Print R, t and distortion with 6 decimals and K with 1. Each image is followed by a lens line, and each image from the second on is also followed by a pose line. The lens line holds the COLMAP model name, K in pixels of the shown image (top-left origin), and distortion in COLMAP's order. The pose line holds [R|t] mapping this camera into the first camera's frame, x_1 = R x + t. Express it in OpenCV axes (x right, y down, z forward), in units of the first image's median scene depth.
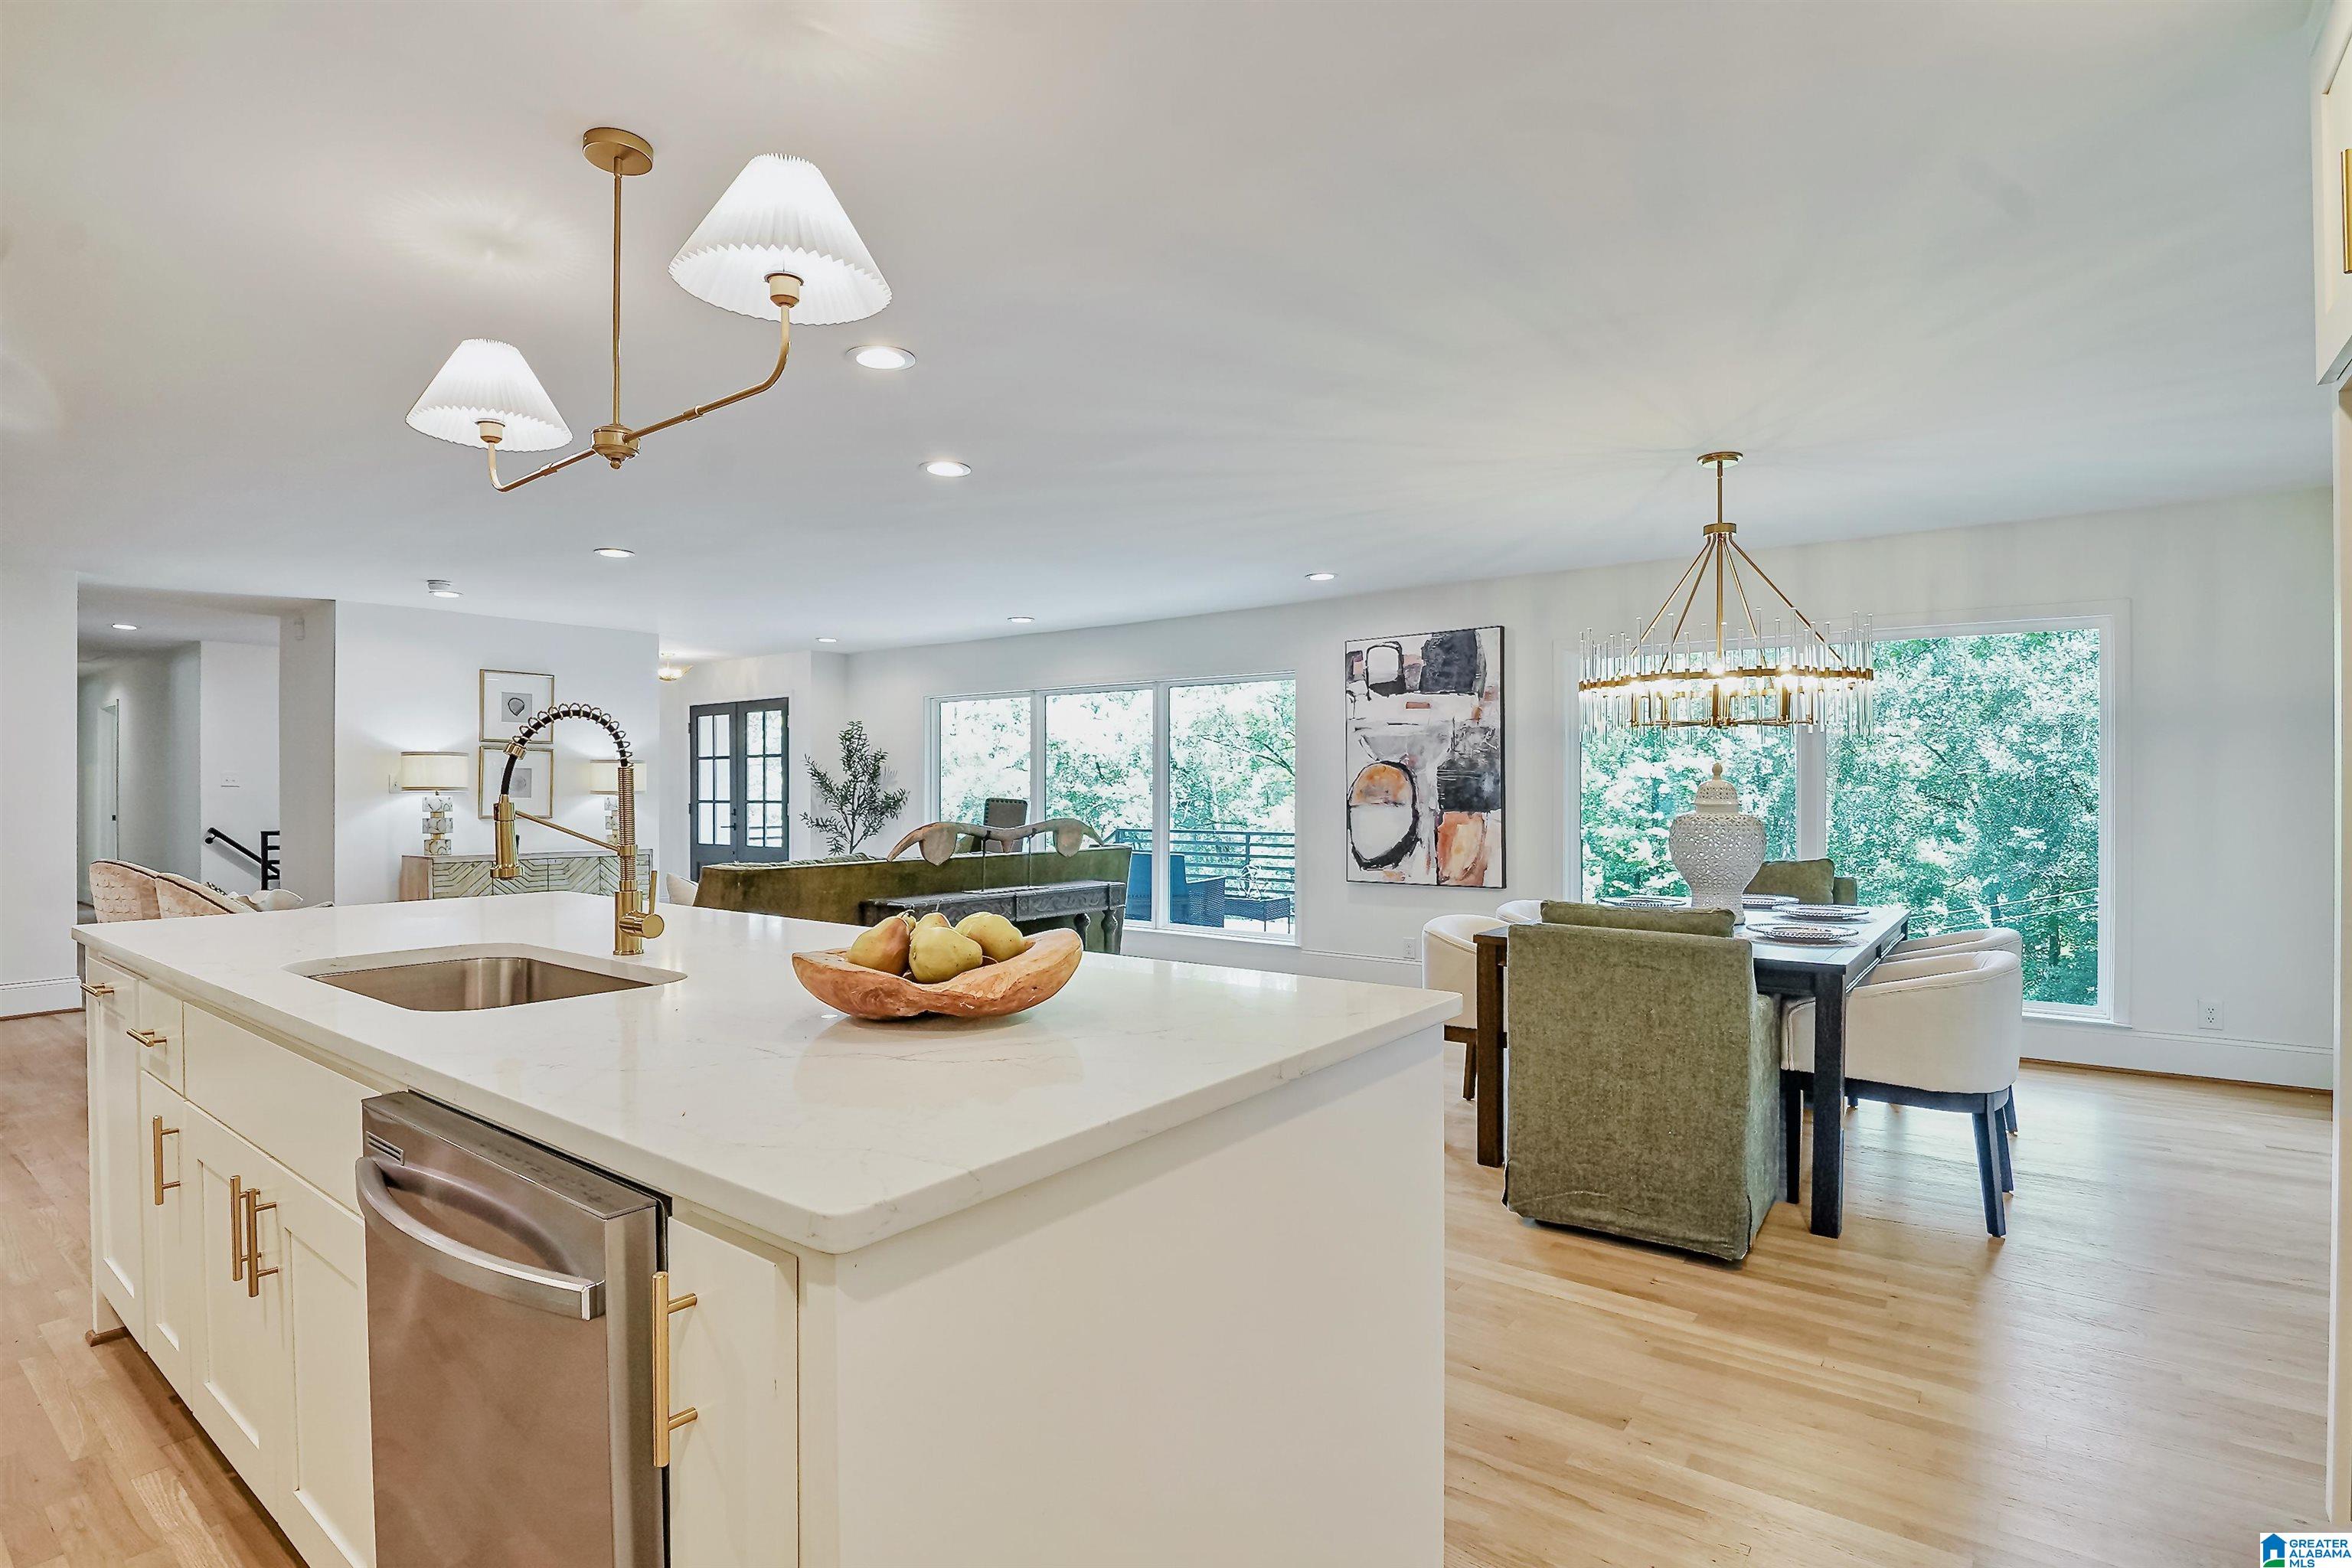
lens RADIAL K [[1145.3, 0, 1155.6], [0, 1145.3, 785.3], [0, 0, 1]] dist [-0.018701, -0.000697]
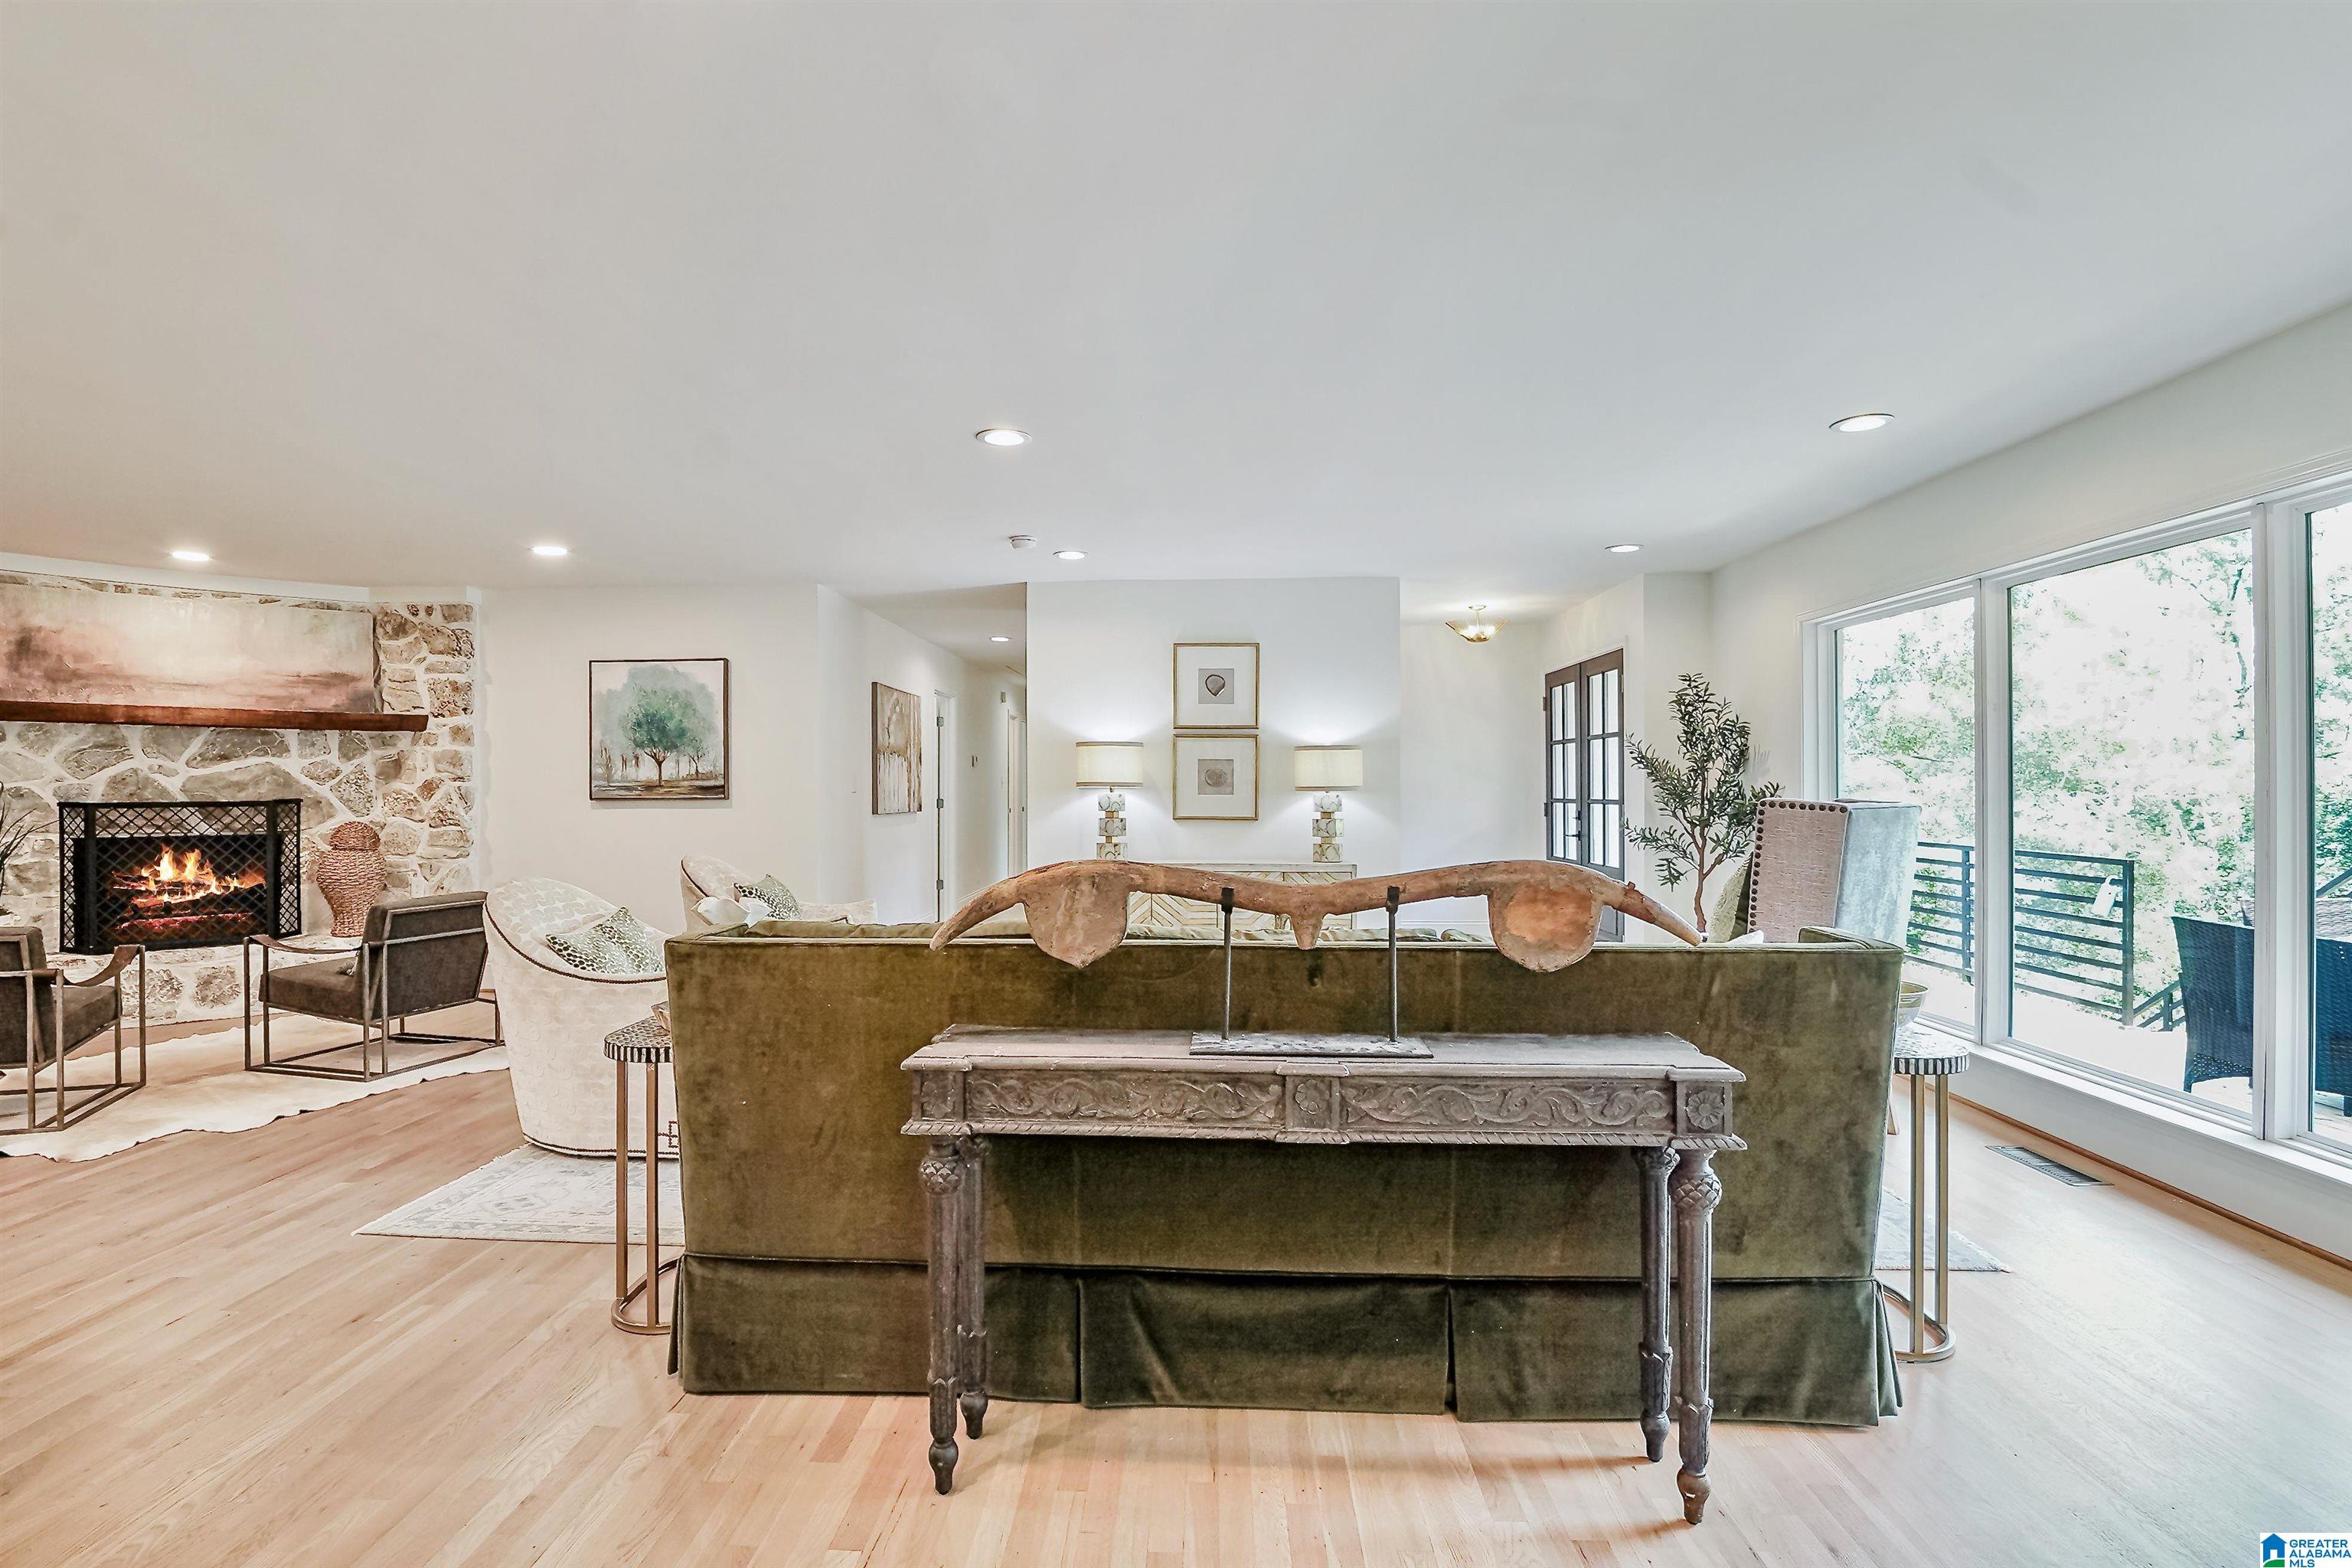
lens RADIAL K [[1155.7, 0, 1146.0], [0, 1155.7, 781.0], [0, 0, 1]] dist [-0.025565, -0.001400]
pose [[0.569391, -0.005942, -0.822045, 0.101776], [0.005879, 0.999978, -0.003156, 0.003200], [0.822046, -0.003035, 0.569413, 0.492224]]
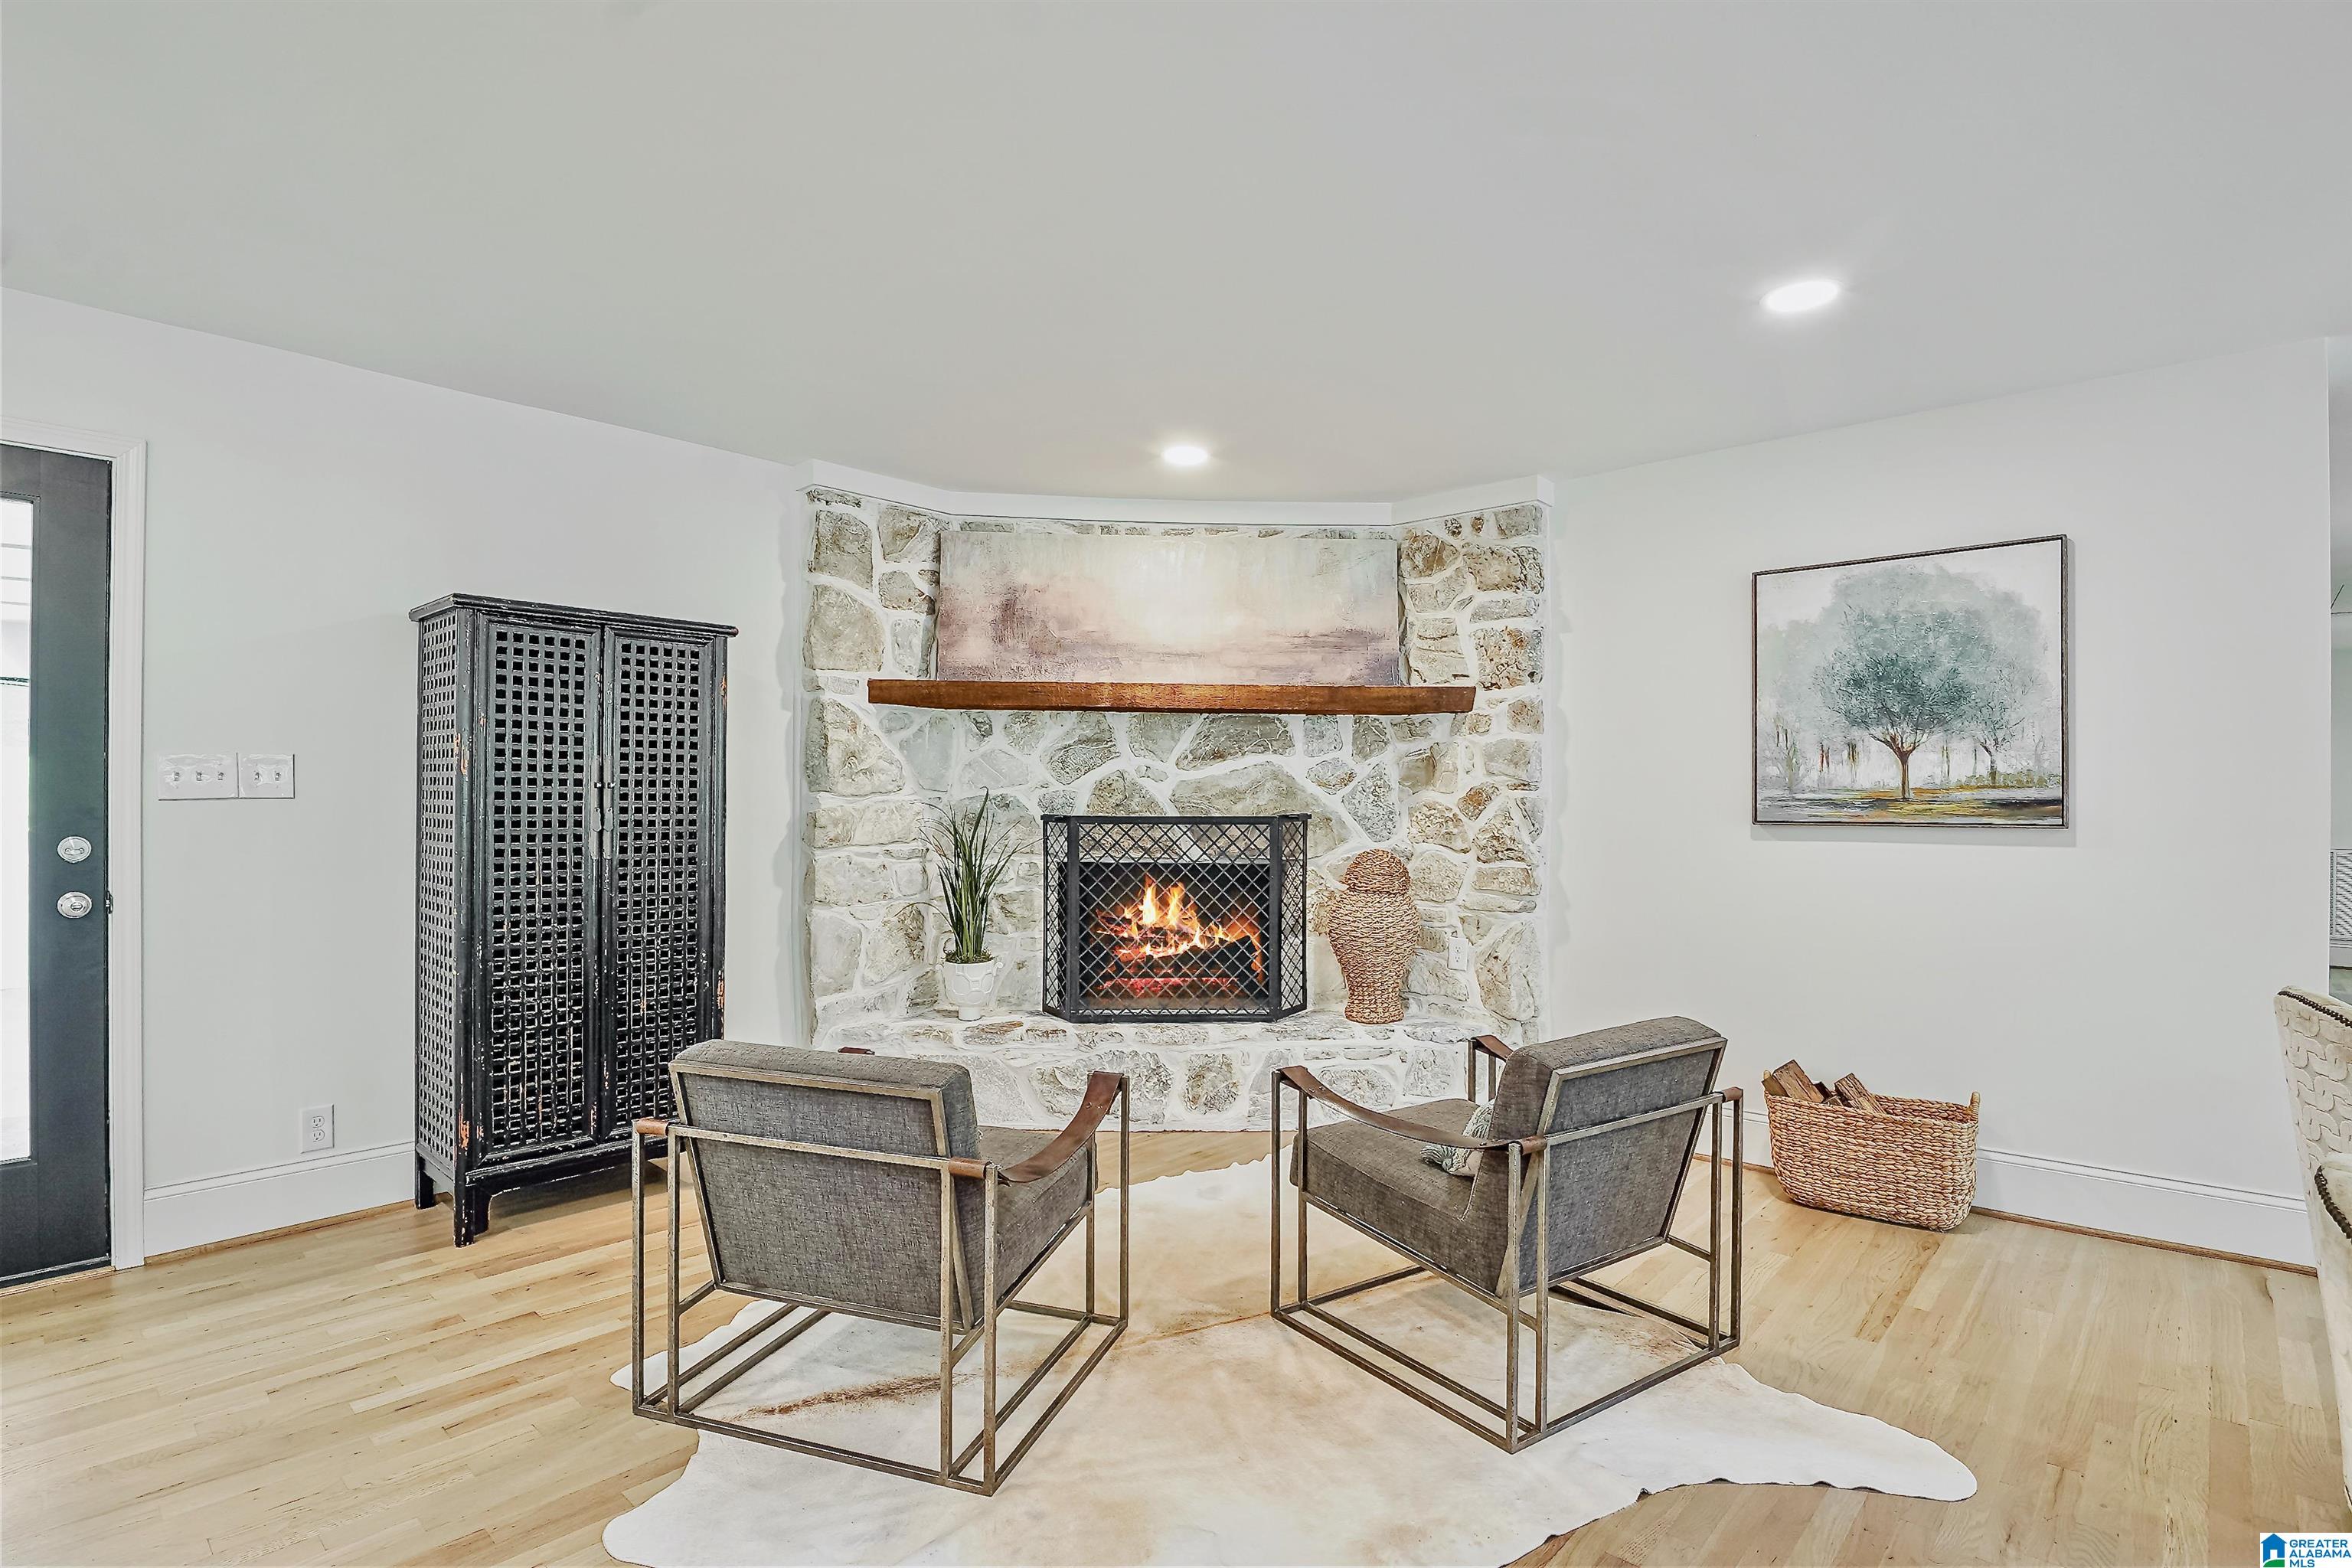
lens RADIAL K [[1120.3, 0, 1156.8], [0, 1120.3, 798.4], [0, 0, 1]] dist [-0.028425, -0.000324]
pose [[-0.095484, -0.003693, -0.995424, -0.368081], [-0.003492, 0.999988, -0.003375, 0.004182], [0.995425, 0.003153, -0.095496, 0.435867]]
